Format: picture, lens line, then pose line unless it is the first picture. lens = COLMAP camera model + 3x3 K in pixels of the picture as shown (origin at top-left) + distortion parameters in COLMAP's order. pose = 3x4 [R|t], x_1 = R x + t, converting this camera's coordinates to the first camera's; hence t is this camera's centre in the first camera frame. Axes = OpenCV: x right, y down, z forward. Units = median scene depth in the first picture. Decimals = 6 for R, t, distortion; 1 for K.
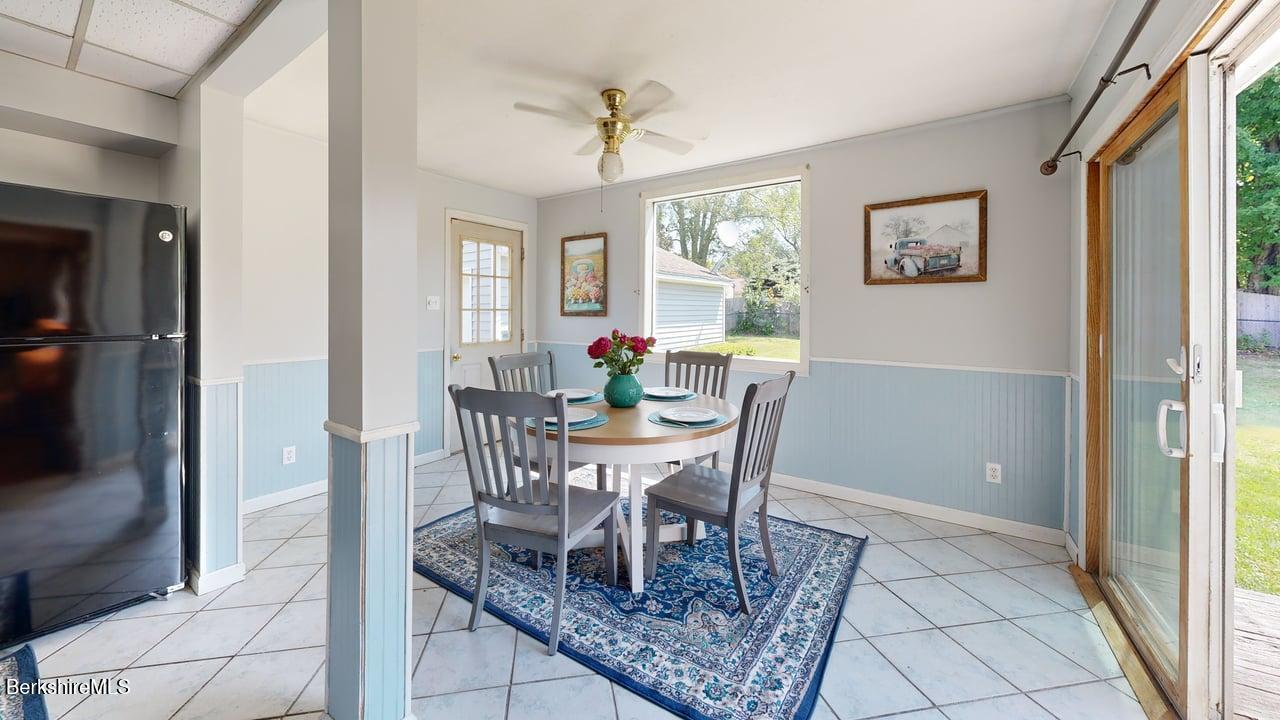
lens RADIAL K [[476.1, 0, 640.0], [0, 476.1, 360.0], [0, 0, 1]] dist [-0.001497, 0.000303]
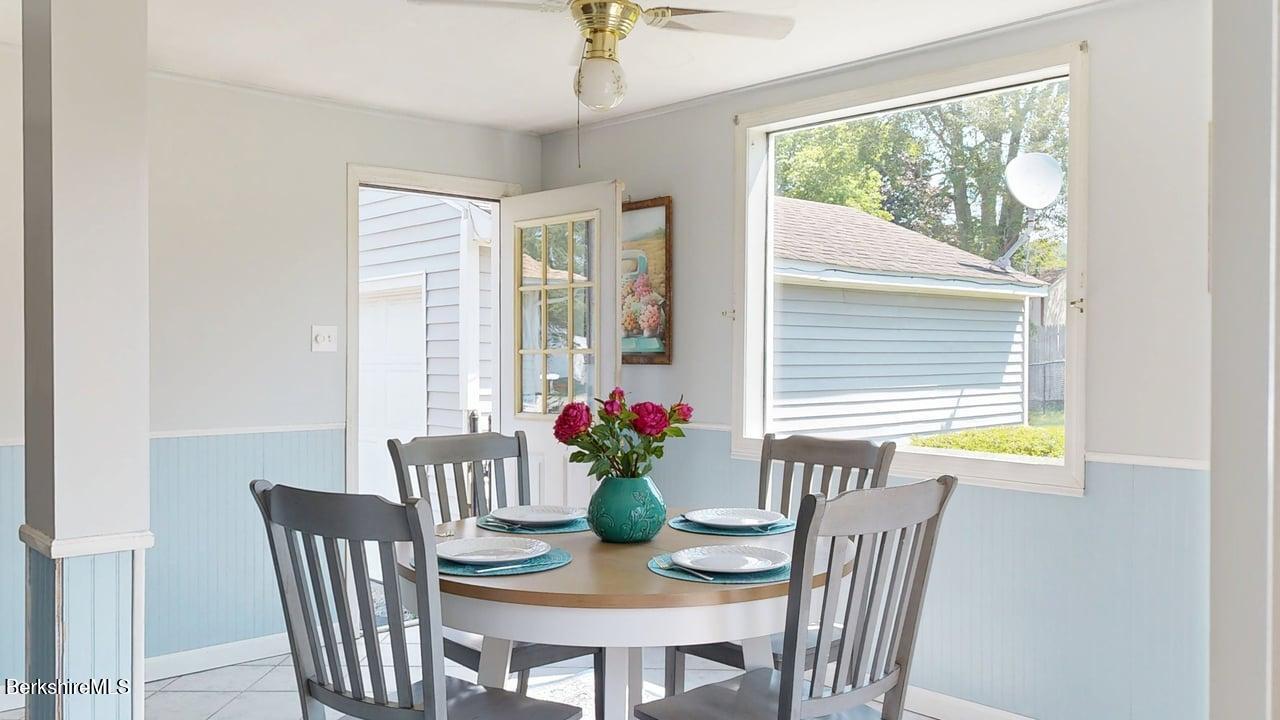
lens RADIAL K [[1055.8, 0, 640.0], [0, 1055.8, 360.0], [0, 0, 1]] dist [-0.018606, 0.000619]
pose [[0.978654, -0.001312, -0.205509, 0.208739], [-0.018744, 0.995242, -0.095613, 0.013288], [0.204657, 0.097424, 0.973973, -0.102822]]
